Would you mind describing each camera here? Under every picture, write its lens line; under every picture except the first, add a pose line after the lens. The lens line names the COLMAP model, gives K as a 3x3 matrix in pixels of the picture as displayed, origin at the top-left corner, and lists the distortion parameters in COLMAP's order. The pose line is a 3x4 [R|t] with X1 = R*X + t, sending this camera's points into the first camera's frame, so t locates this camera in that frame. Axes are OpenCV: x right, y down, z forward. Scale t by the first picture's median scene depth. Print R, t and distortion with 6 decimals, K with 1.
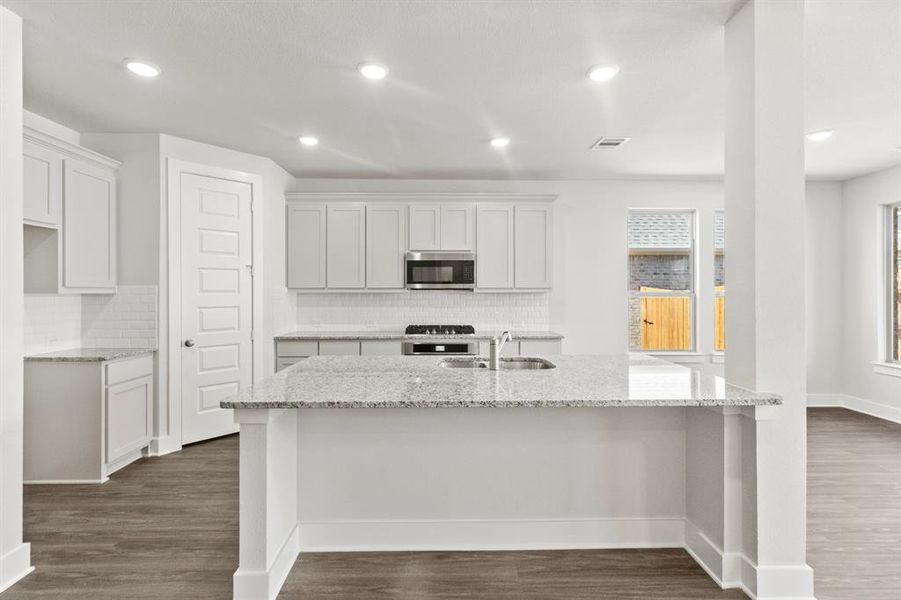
lens RADIAL K [[420.5, 0, 450.3], [0, 420.5, 288.8], [0, 0, 1]] dist [0.003736, 0.000873]
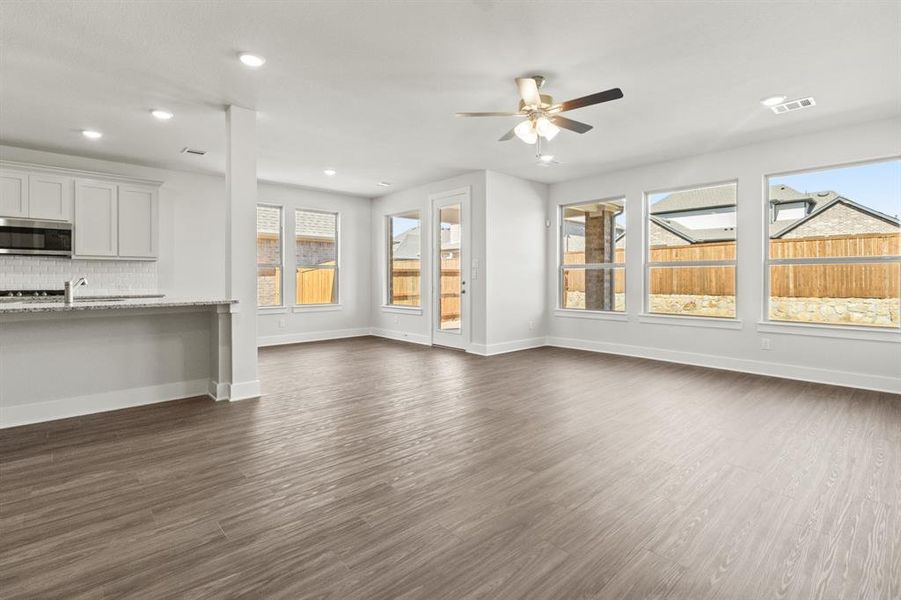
lens RADIAL K [[421.9, 0, 448.1], [0, 421.9, 277.5], [0, 0, 1]] dist [0.001541, 0.000431]
pose [[0.751245, -0.001188, 0.660023, 0.067256], [-0.001606, 0.999992, 0.003629, 0.052665], [-0.660022, -0.003787, 0.751237, -0.495675]]
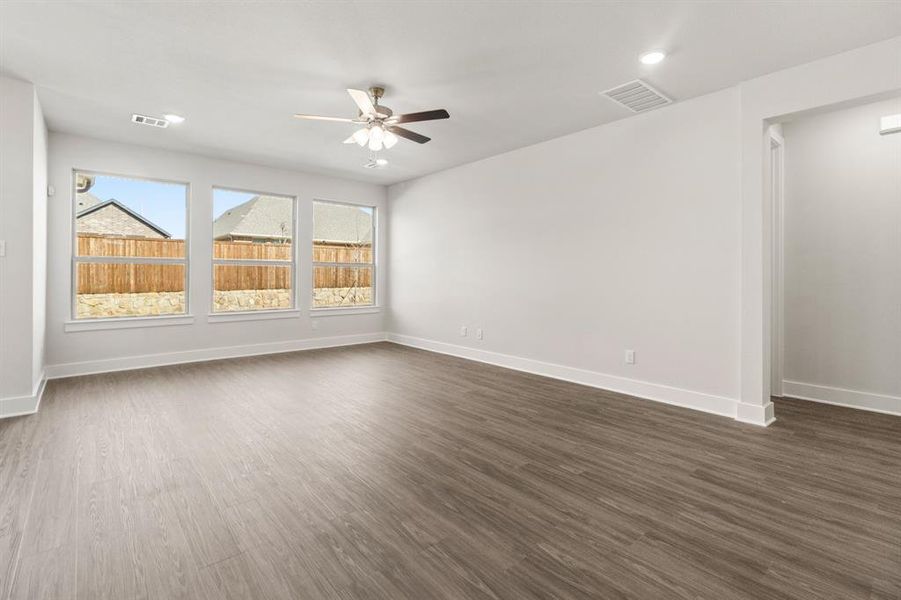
lens RADIAL K [[421.9, 0, 448.1], [0, 421.9, 277.5], [0, 0, 1]] dist [0.001541, 0.000431]
pose [[-0.635127, -0.008375, 0.772363, -0.017151], [-0.006365, 0.999964, 0.005609, 0.051714], [-0.772382, -0.001353, -0.635157, 0.331698]]
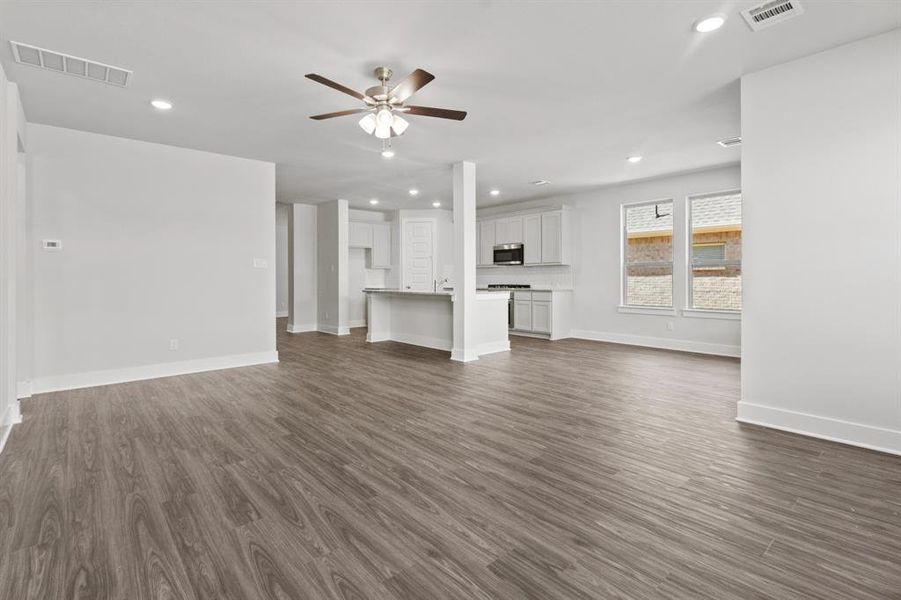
lens RADIAL K [[421.9, 0, 448.1], [0, 421.9, 277.5], [0, 0, 1]] dist [0.001541, 0.000431]
pose [[0.643770, -0.003196, -0.765213, 1.264400], [0.006181, 0.999980, 0.001024, 0.055624], [0.765194, -0.005390, 0.643777, -0.421819]]
